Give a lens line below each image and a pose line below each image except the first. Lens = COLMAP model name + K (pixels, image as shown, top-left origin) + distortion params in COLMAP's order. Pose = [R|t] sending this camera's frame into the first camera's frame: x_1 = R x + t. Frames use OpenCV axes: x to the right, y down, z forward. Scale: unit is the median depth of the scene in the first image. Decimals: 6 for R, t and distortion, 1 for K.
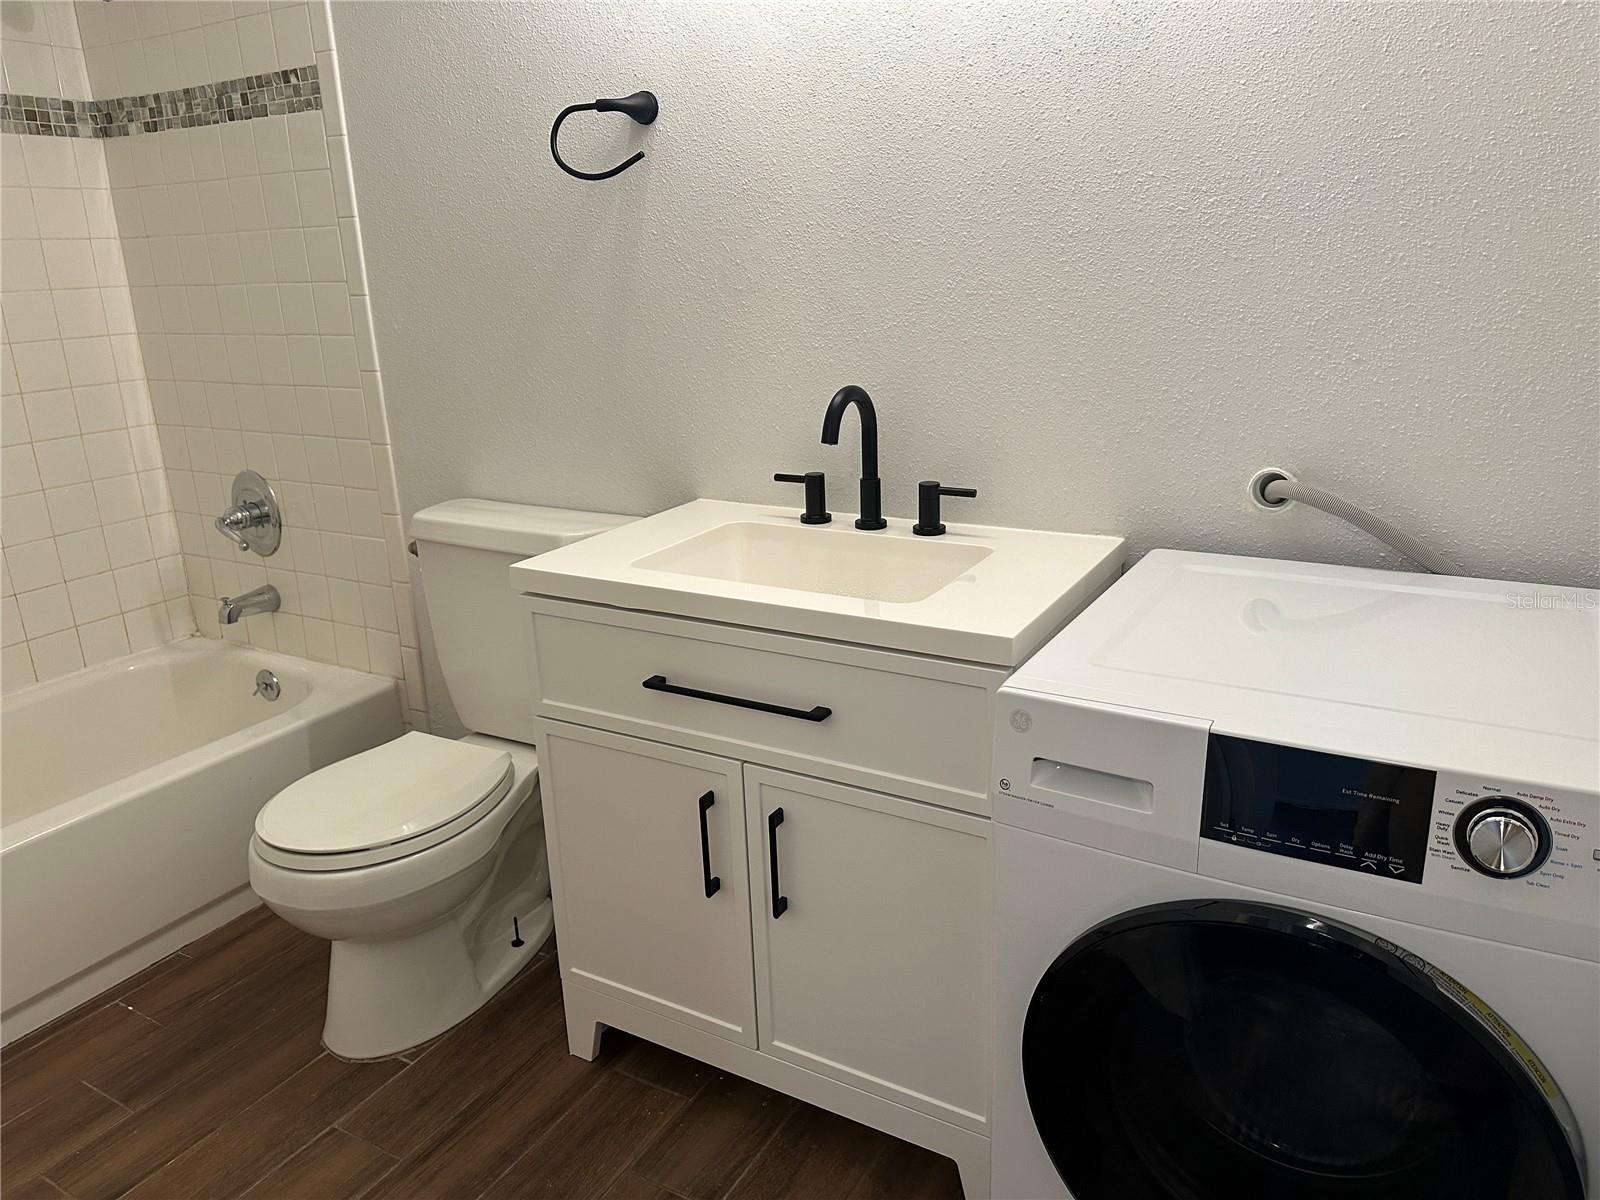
lens RADIAL K [[1127.3, 0, 805.2], [0, 1127.3, 603.7], [0, 0, 1]] dist [0.044812, -0.056499]
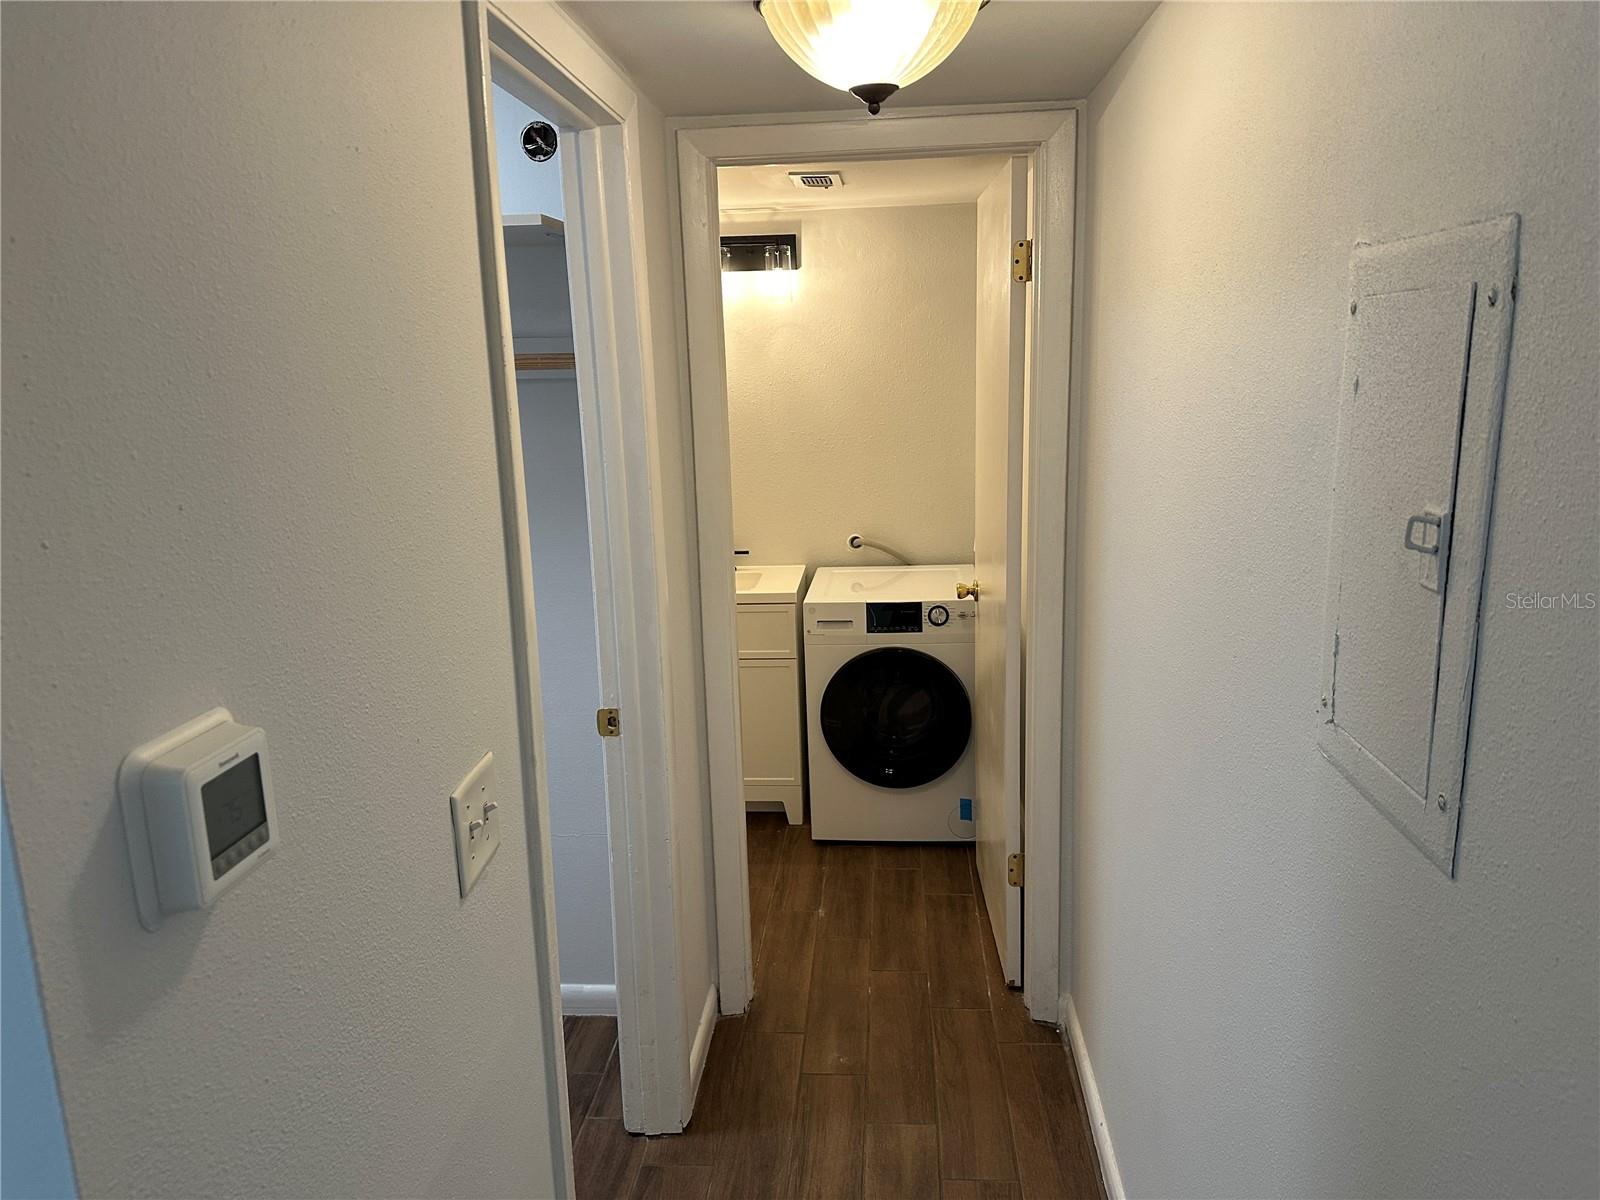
lens RADIAL K [[1127.3, 0, 799.3], [0, 1127.3, 600.4], [0, 0, 1]] dist [0.044812, -0.056499]
pose [[0.902229, -0.079908, 0.423790, -0.929511], [0.121447, 0.989991, -0.071886, 0.230418], [-0.413804, 0.116325, 0.902903, -1.473985]]
